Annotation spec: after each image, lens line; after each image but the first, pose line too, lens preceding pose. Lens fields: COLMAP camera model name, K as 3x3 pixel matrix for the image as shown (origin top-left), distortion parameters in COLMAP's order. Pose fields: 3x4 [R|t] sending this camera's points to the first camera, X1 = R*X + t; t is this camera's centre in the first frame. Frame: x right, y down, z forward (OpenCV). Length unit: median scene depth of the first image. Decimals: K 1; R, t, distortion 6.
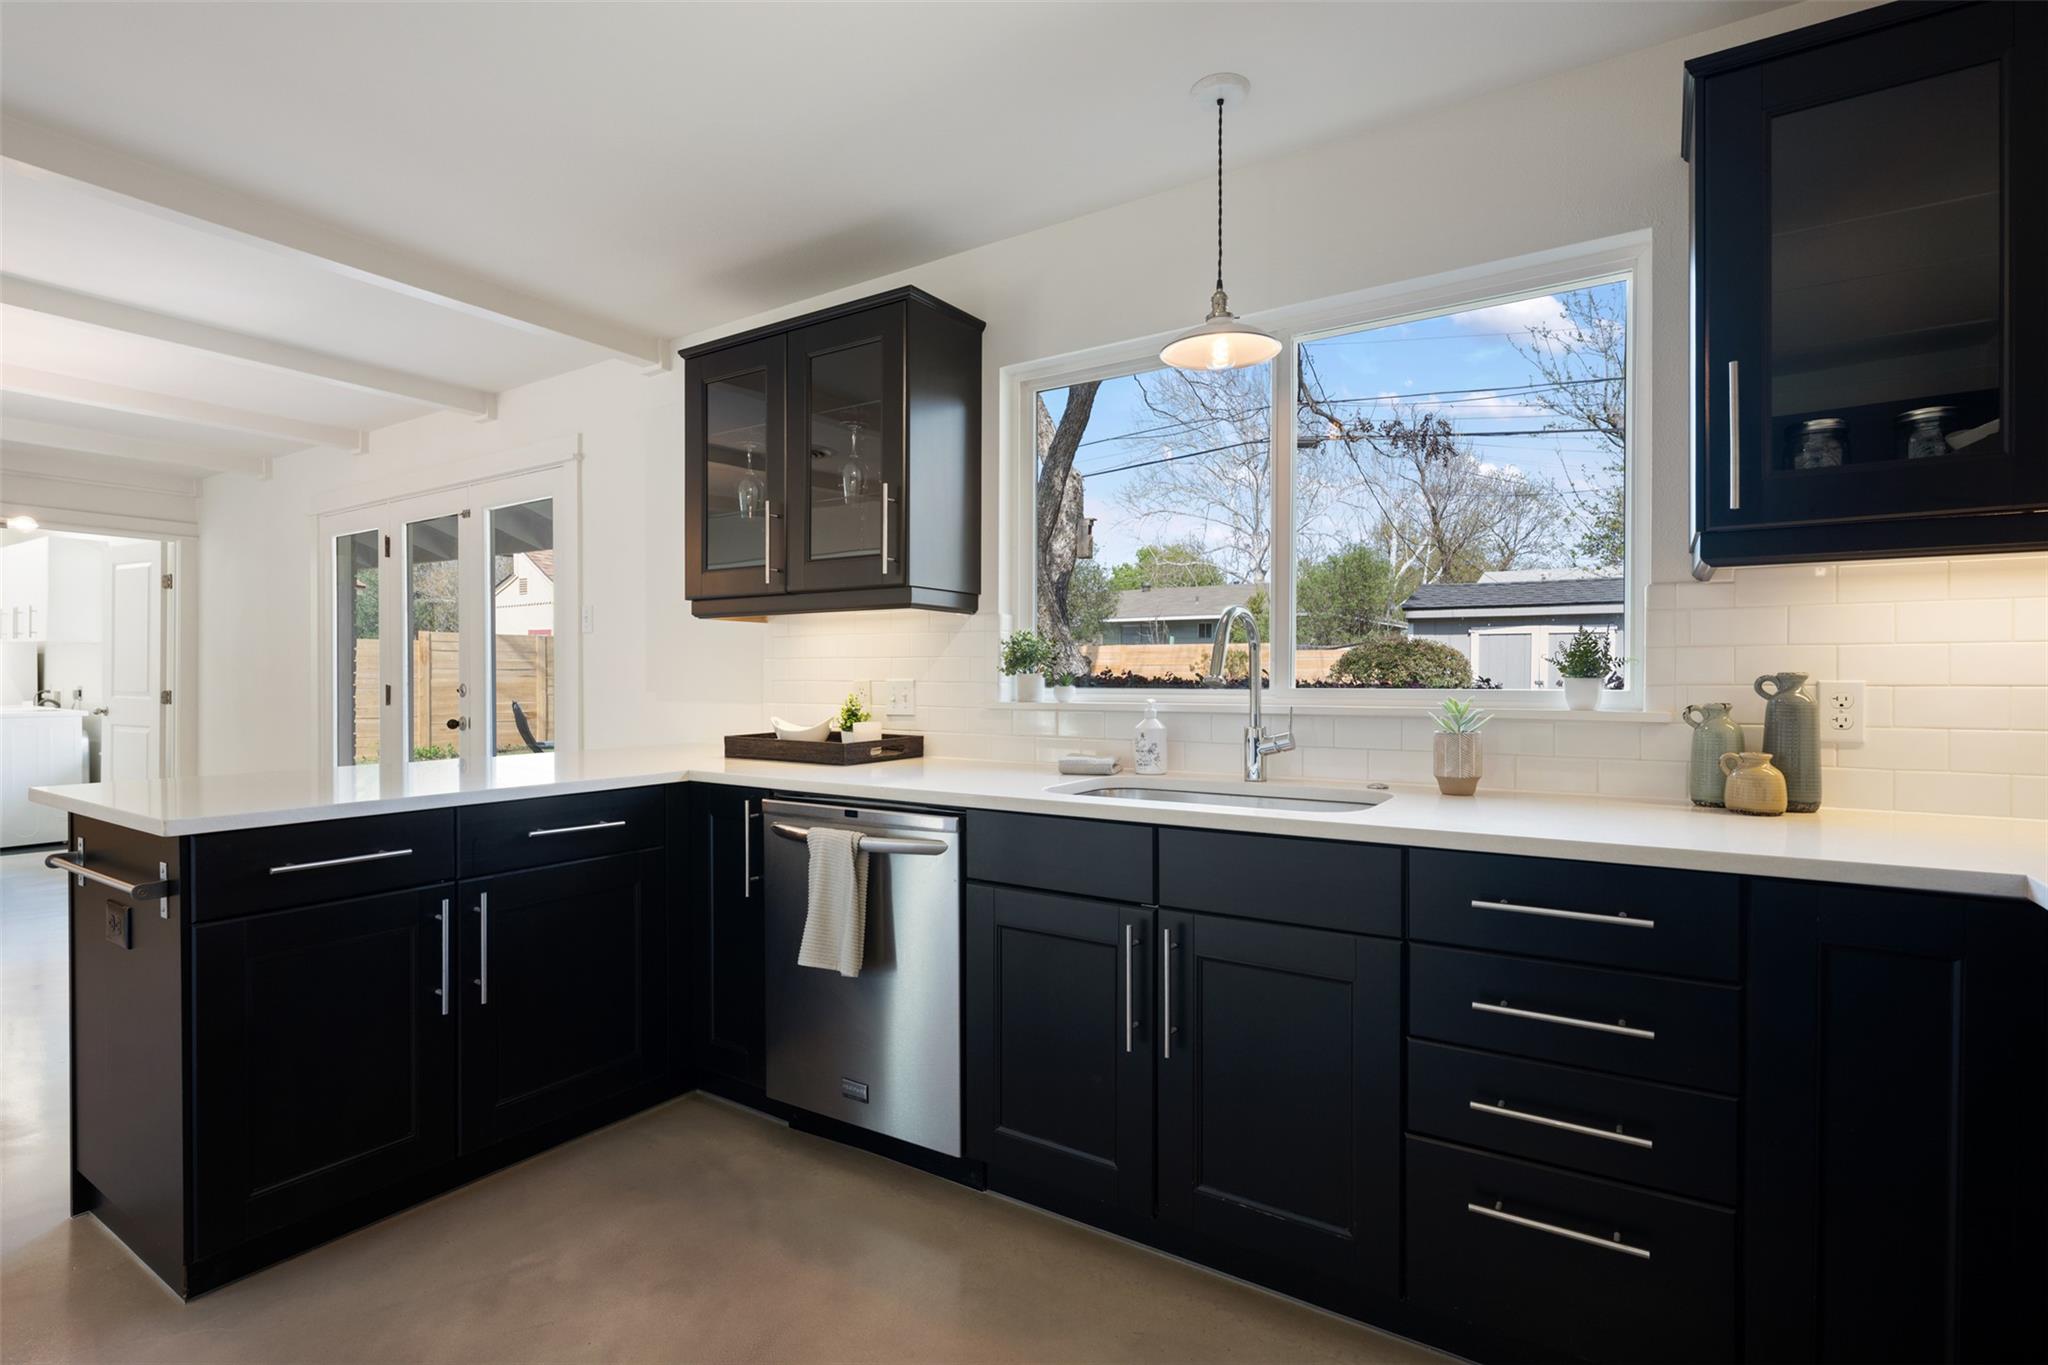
lens RADIAL K [[978.1, 0, 1024.0], [0, 978.1, 682.5], [0, 0, 1]] dist [-0.000387, 0.000269]
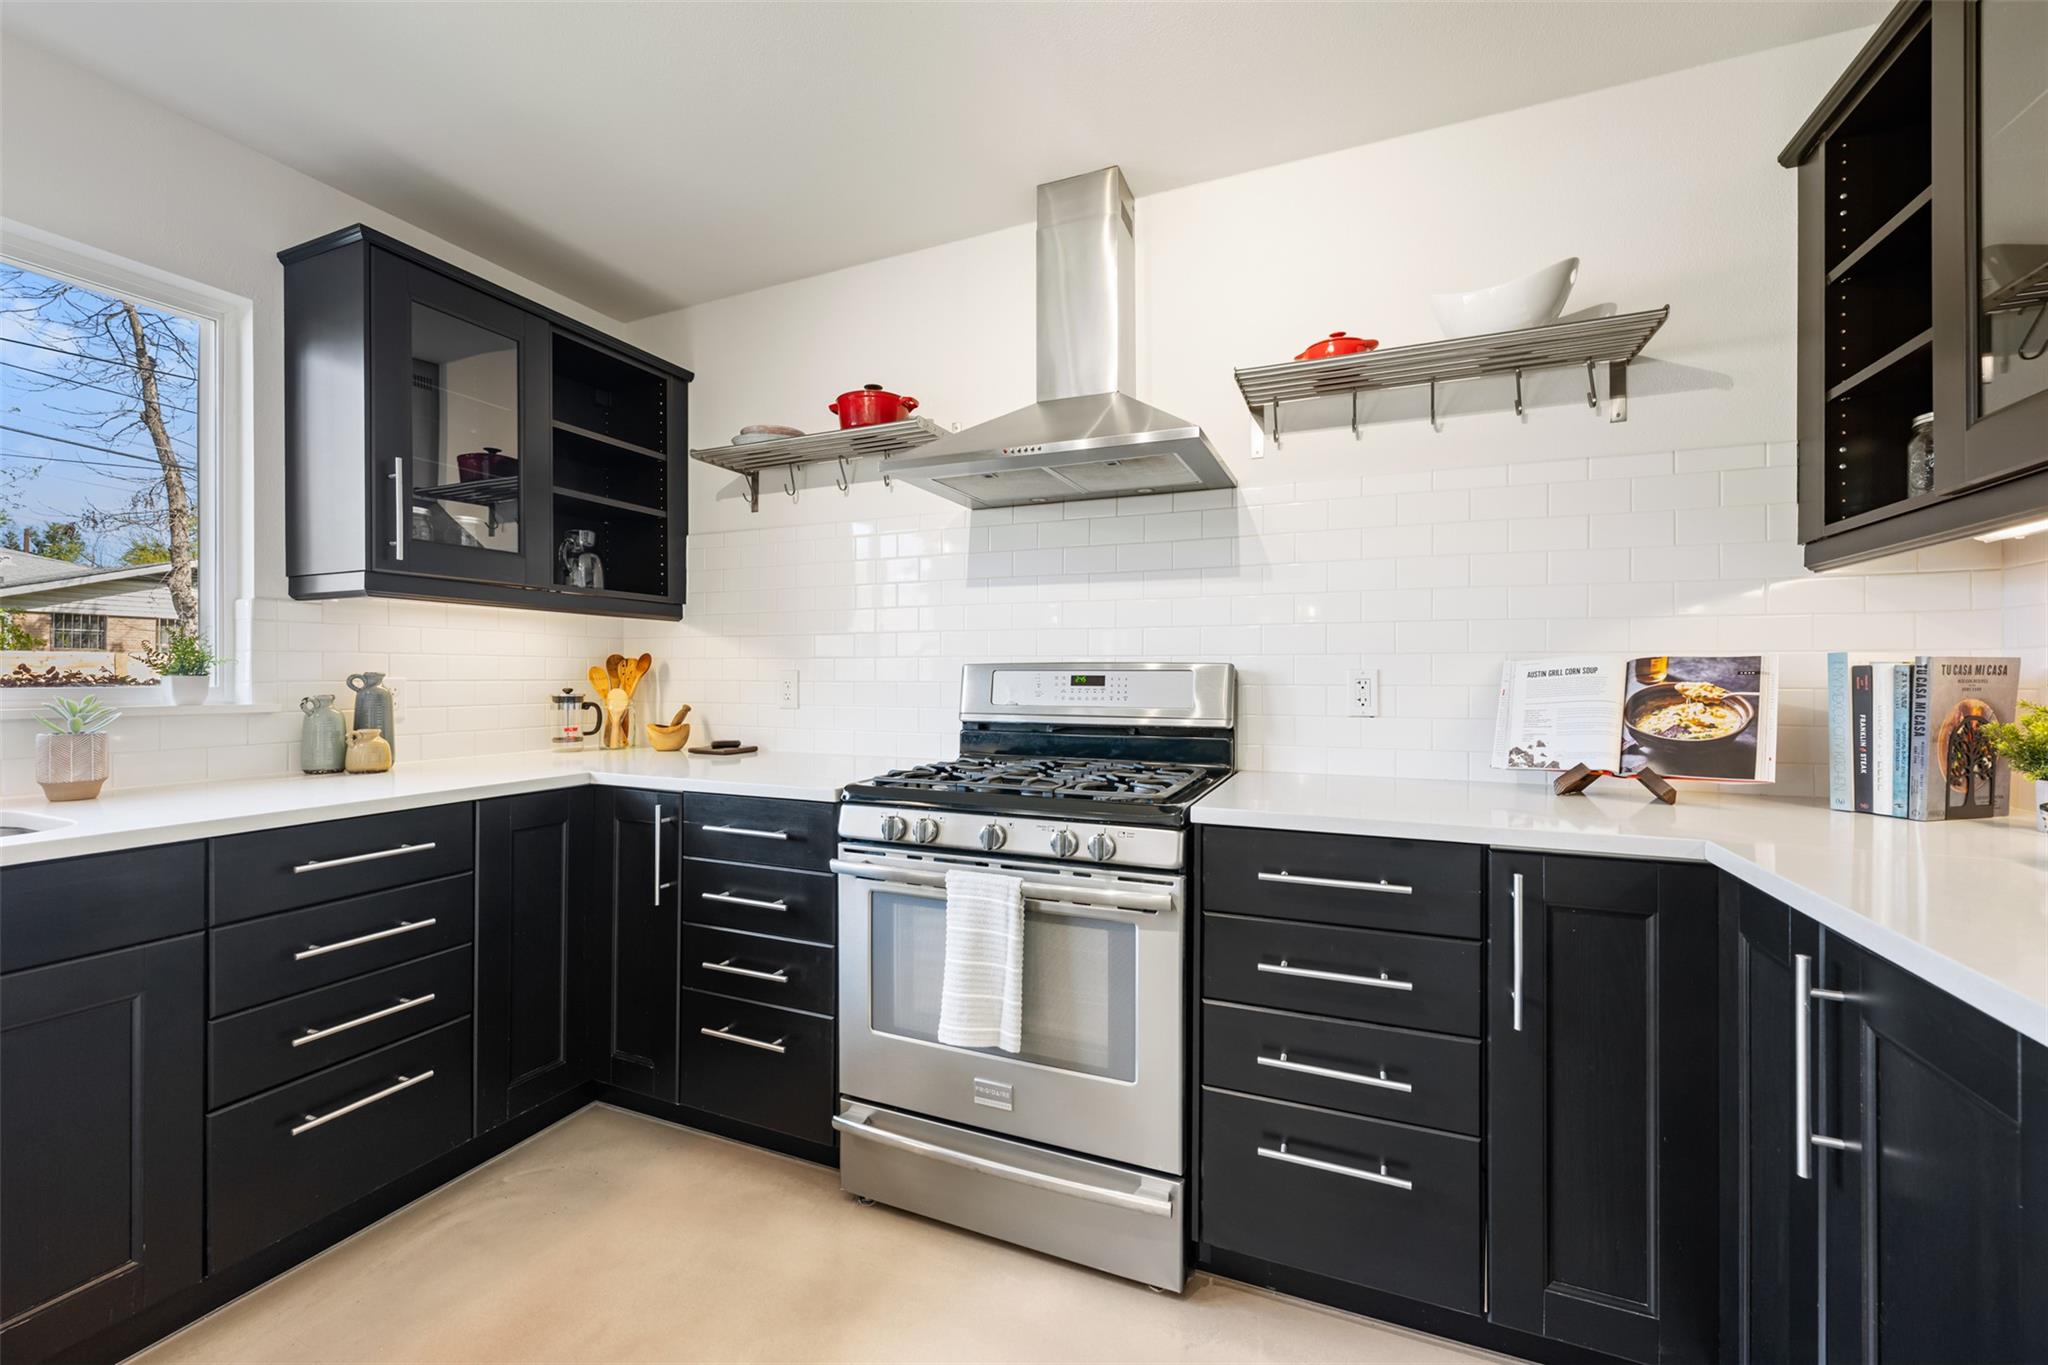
lens RADIAL K [[809.6, 0, 1022.5], [0, 809.6, 678.1], [0, 0, 1]] dist [-0.001128, -0.000058]
pose [[-0.174265, -0.003359, 0.984693, -0.339959], [0.002397, 0.999990, 0.003836, -0.002492], [-0.984696, 0.003029, -0.174255, 0.166733]]
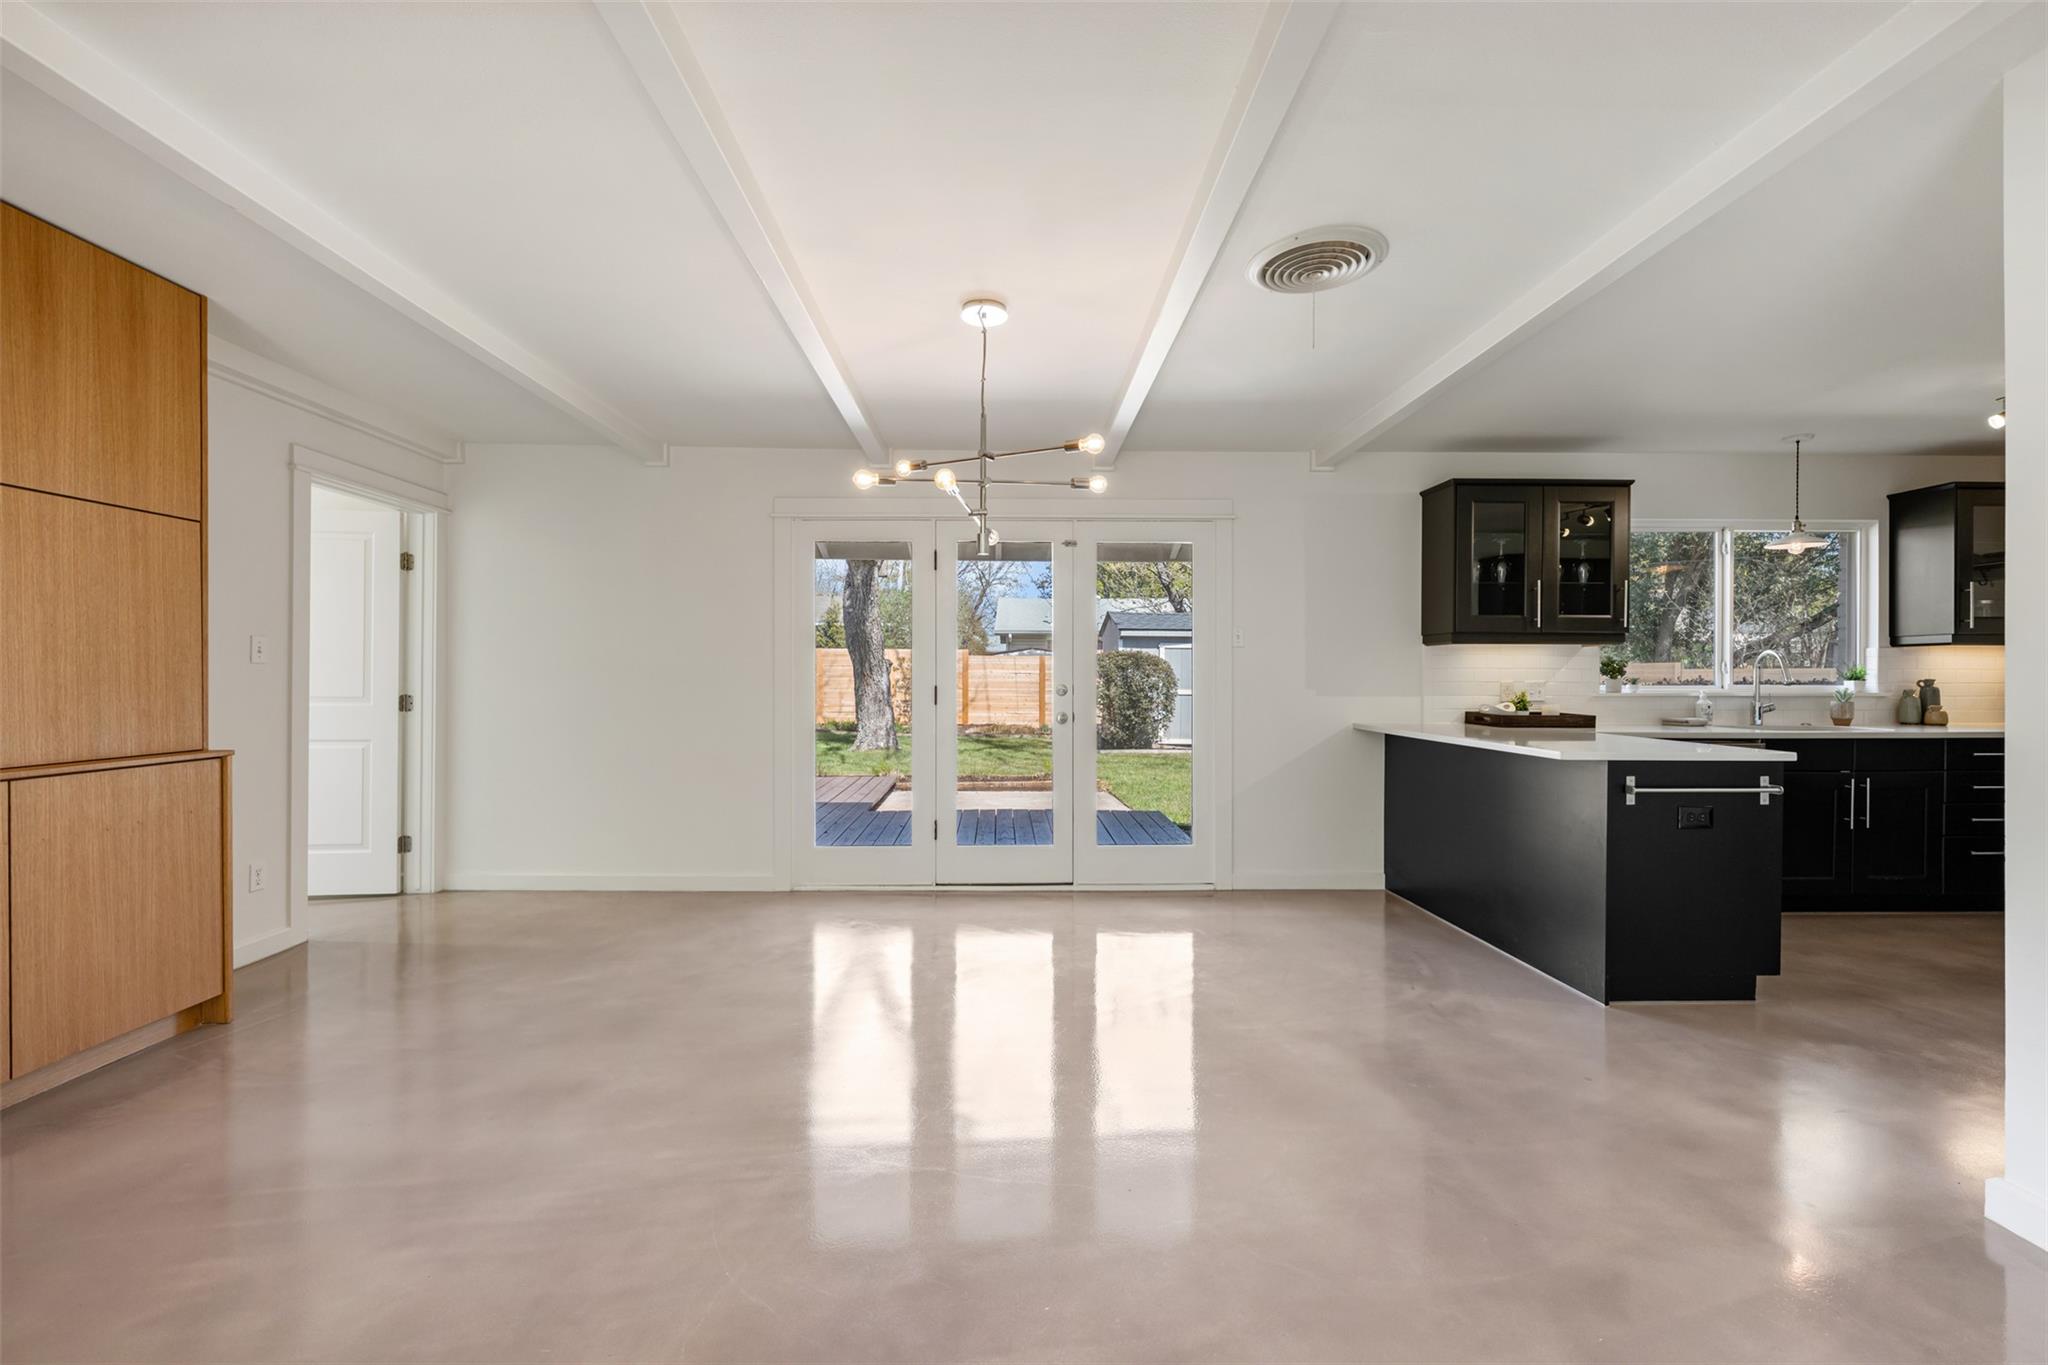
lens RADIAL K [[840.6, 0, 1024.0], [0, 840.6, 682.5], [0, 0, 1]] dist [-0.001610, -0.000304]
pose [[0.823338, -0.003219, 0.567543, -1.855407], [0.001709, 0.999993, 0.003193, -0.007584], [-0.567549, -0.001659, 0.823338, 0.279327]]
